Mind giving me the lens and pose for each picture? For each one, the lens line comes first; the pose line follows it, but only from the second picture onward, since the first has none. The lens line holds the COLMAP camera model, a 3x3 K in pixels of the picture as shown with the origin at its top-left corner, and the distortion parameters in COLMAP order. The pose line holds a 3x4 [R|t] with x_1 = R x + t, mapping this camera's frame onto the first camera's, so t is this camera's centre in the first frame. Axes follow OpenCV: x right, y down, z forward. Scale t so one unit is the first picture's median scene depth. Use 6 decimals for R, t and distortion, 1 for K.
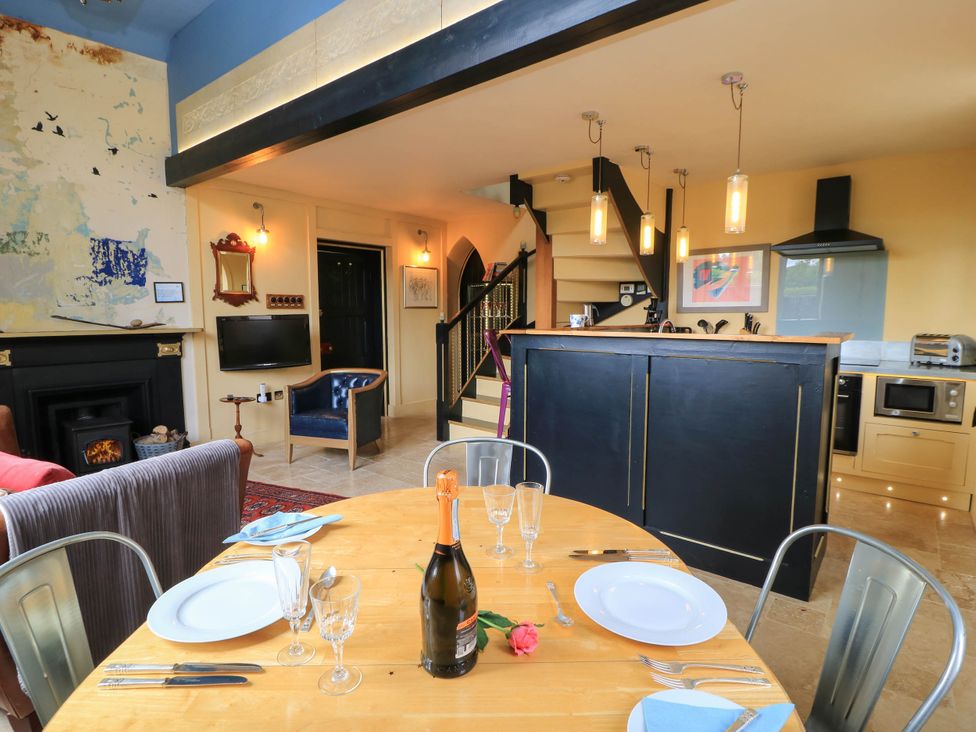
lens RADIAL K [[519.2, 0, 488.8], [0, 519.2, 361.9], [0, 0, 1]] dist [-0.004765, -0.008696]
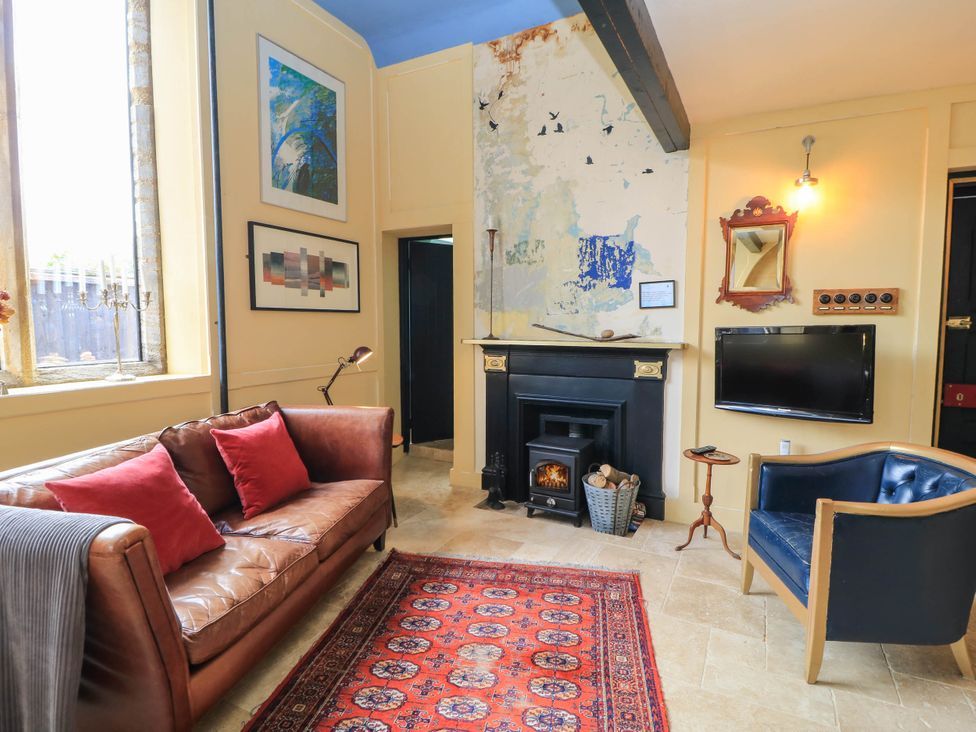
lens RADIAL K [[519.2, 0, 484.5], [0, 519.2, 363.6], [0, 0, 1]] dist [-0.004765, -0.008696]
pose [[0.199478, 0.078931, -0.976718, 0.088293], [-0.093802, 0.993711, 0.061147, -0.060576], [0.975402, 0.079421, 0.205627, 0.644102]]
